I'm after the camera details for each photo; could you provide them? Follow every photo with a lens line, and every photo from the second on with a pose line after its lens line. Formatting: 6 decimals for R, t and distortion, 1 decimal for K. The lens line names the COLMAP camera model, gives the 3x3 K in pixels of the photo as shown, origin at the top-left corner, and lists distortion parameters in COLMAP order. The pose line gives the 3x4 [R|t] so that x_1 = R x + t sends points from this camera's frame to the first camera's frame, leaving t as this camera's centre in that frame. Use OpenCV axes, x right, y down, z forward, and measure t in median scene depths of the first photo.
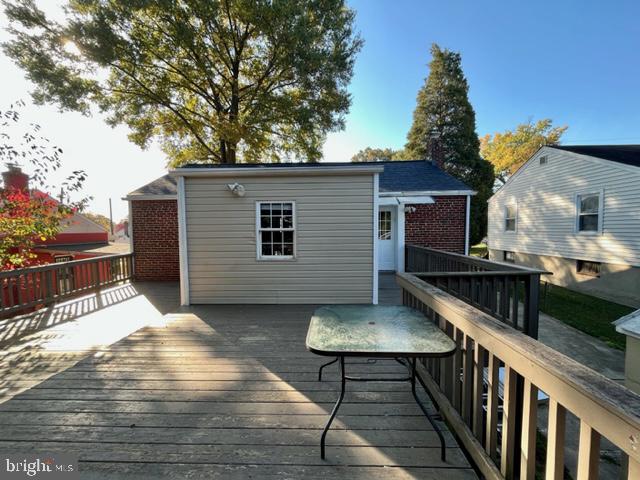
lens RADIAL K [[258.9, 0, 322.2], [0, 258.9, 239.6], [0, 0, 1]] dist [-0.003055, -0.000087]
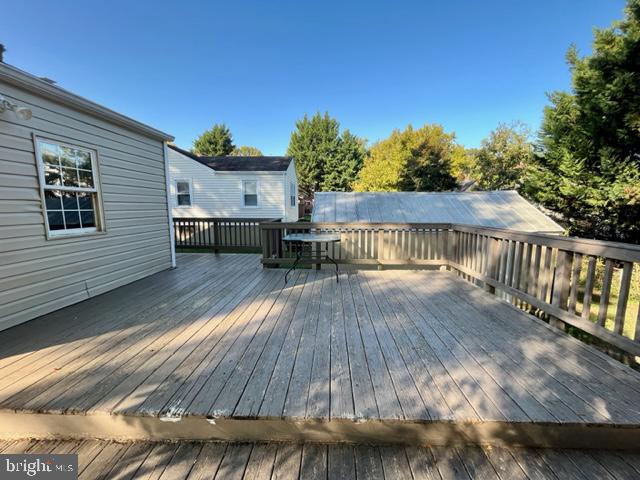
lens RADIAL K [[258.9, 0, 317.1], [0, 258.9, 242.7], [0, 0, 1]] dist [-0.003055, -0.000087]
pose [[0.045967, -0.132898, 0.990063, -0.808804], [0.046603, 0.990317, 0.130769, 0.038873], [-0.997855, 0.040129, 0.051715, 0.347406]]
